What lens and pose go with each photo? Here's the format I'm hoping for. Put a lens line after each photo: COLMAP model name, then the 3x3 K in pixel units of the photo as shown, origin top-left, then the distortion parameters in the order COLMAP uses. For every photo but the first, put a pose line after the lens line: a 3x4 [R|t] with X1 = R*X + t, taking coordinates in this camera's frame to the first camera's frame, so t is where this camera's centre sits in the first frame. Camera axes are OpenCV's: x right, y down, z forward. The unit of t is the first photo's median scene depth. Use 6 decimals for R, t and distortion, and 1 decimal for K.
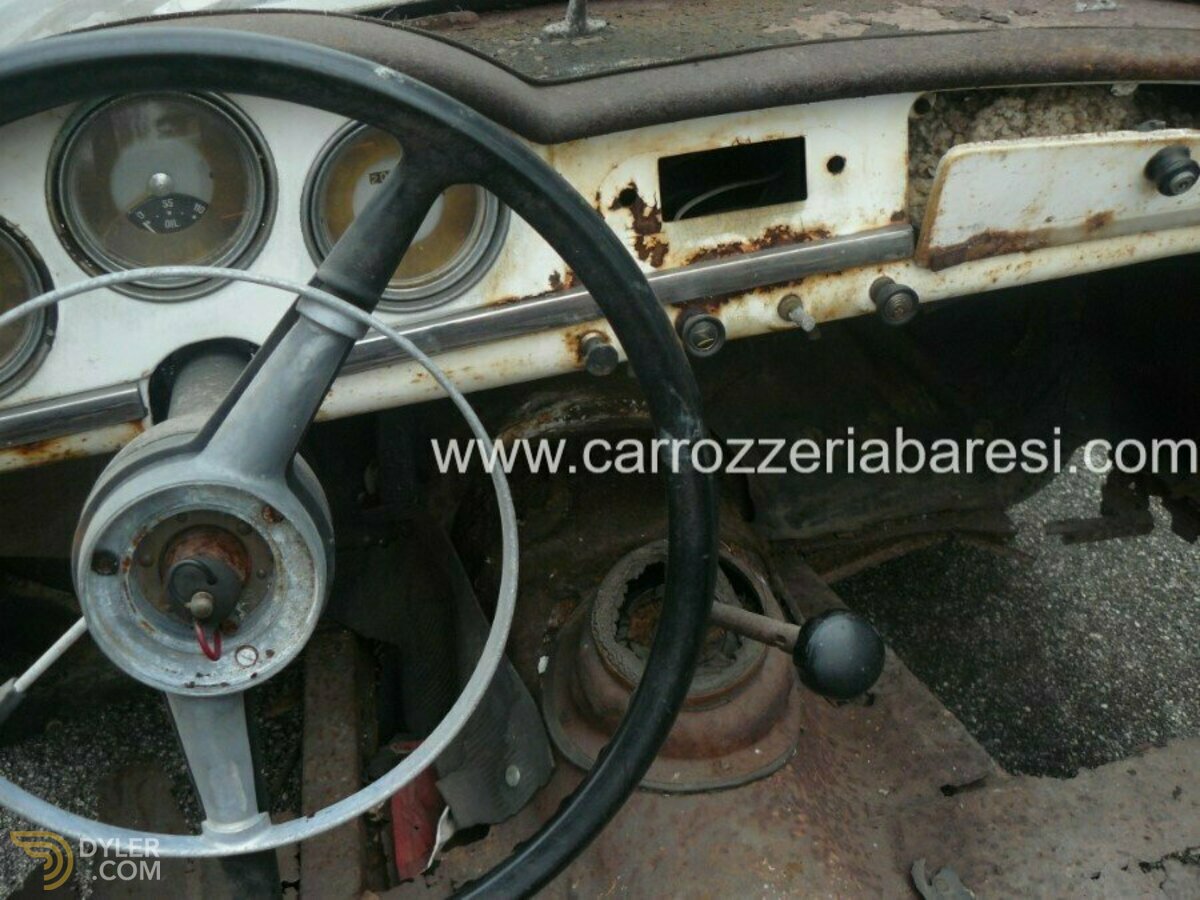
lens RADIAL K [[1298.5, 0, 604.2], [0, 1298.5, 454.1], [0, 0, 1]] dist [-0.199869, 0.235393]
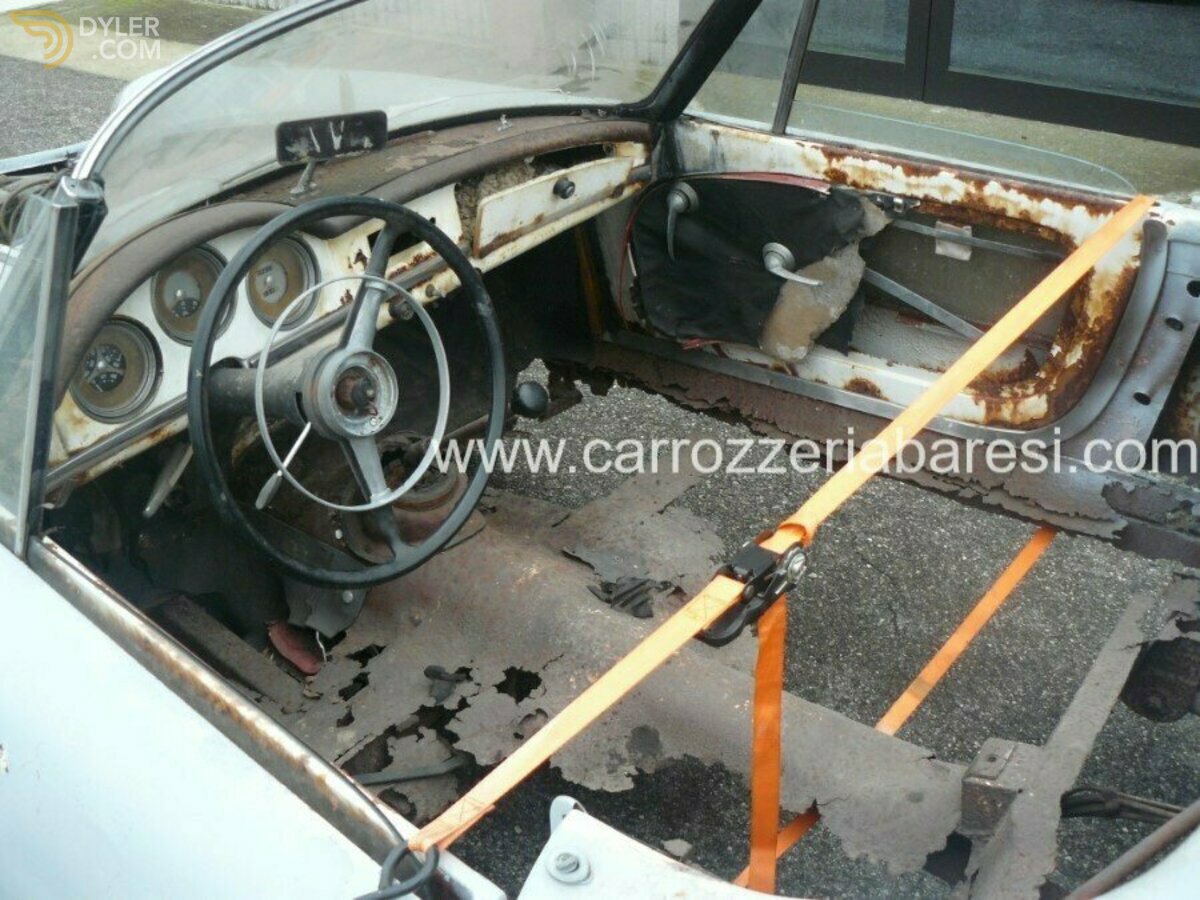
lens RADIAL K [[1298.5, 0, 604.2], [0, 1298.5, 454.1], [0, 0, 1]] dist [-0.199869, 0.235393]
pose [[0.814459, -0.309017, 0.491085, -0.792825], [0.353374, 0.935479, 0.002587, 0.248258], [-0.460199, 0.171429, 0.871108, -1.001554]]
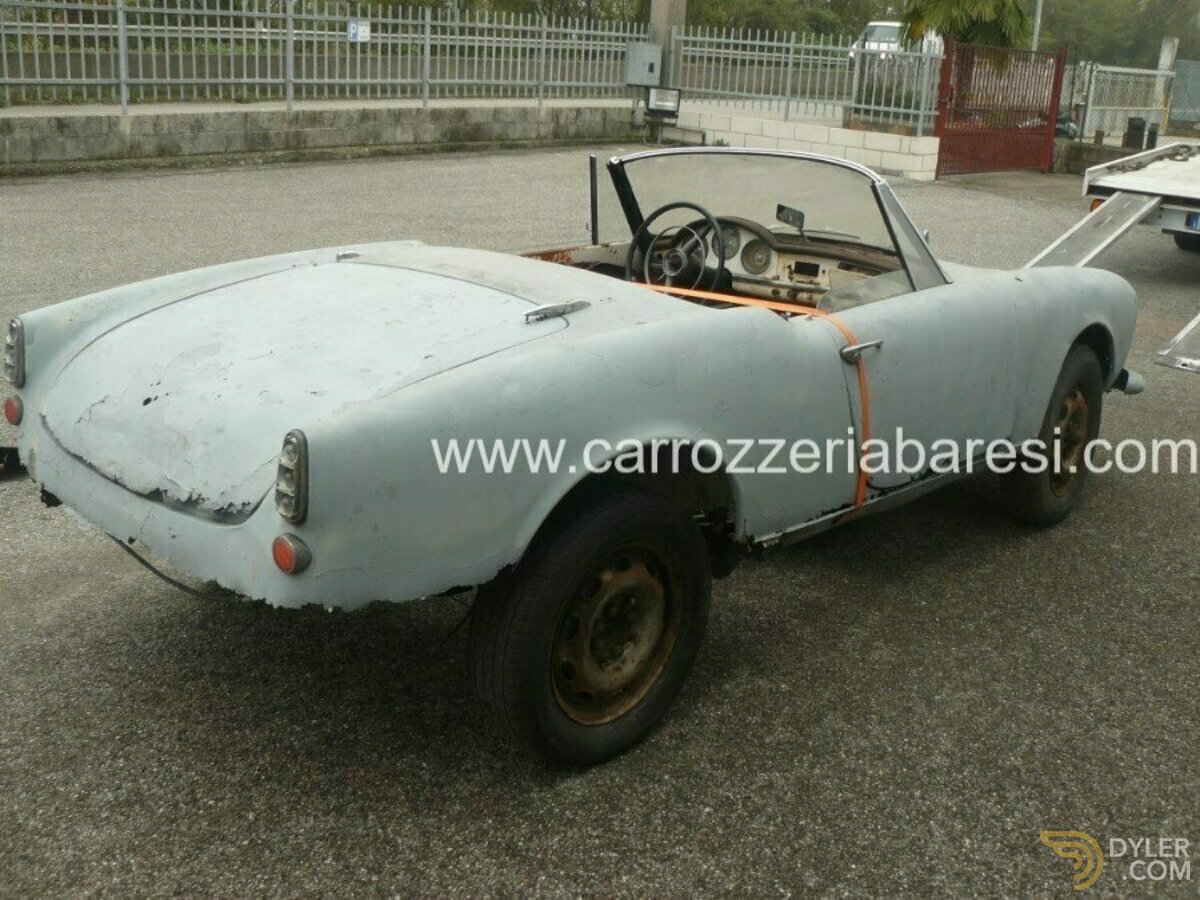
lens RADIAL K [[1298.5, 0, 604.2], [0, 1298.5, 454.1], [0, 0, 1]] dist [-0.199869, 0.235393]
pose [[0.499305, 0.290739, -0.816189, 4.233089], [-0.540830, 0.840544, -0.031439, 1.047355], [0.676903, 0.457118, 0.576928, -2.287424]]
